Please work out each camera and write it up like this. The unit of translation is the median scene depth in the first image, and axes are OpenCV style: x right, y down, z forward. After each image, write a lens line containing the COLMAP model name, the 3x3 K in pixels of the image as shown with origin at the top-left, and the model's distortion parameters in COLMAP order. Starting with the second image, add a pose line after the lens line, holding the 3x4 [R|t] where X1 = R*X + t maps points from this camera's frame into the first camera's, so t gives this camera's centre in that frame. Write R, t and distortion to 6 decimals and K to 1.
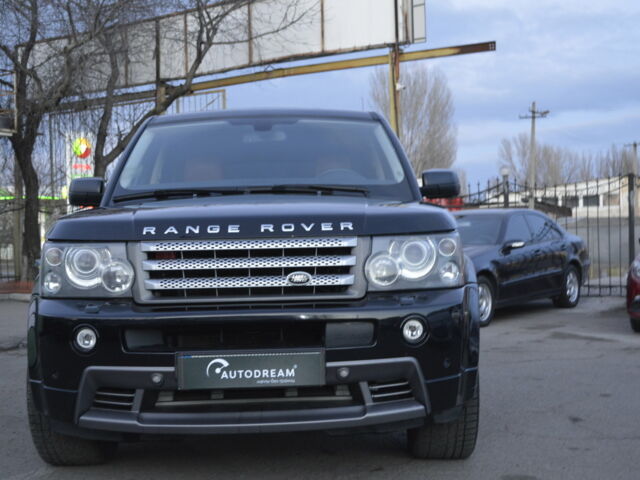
lens RADIAL K [[932.1, 0, 320.0], [0, 932.1, 240.0], [0, 0, 1]] dist [-0.018962, -0.037033]
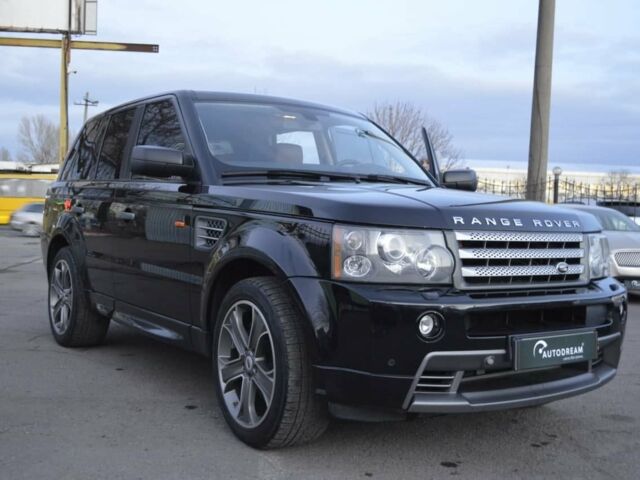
lens RADIAL K [[732.9, 0, 342.6], [0, 732.9, 240.3], [0, 0, 1]] dist [-0.019245, -0.012948]
pose [[0.837480, 0.034201, 0.545397, -0.750823], [-0.058437, 0.997922, 0.027154, -0.002161], [-0.543335, -0.054613, 0.837738, 0.381064]]
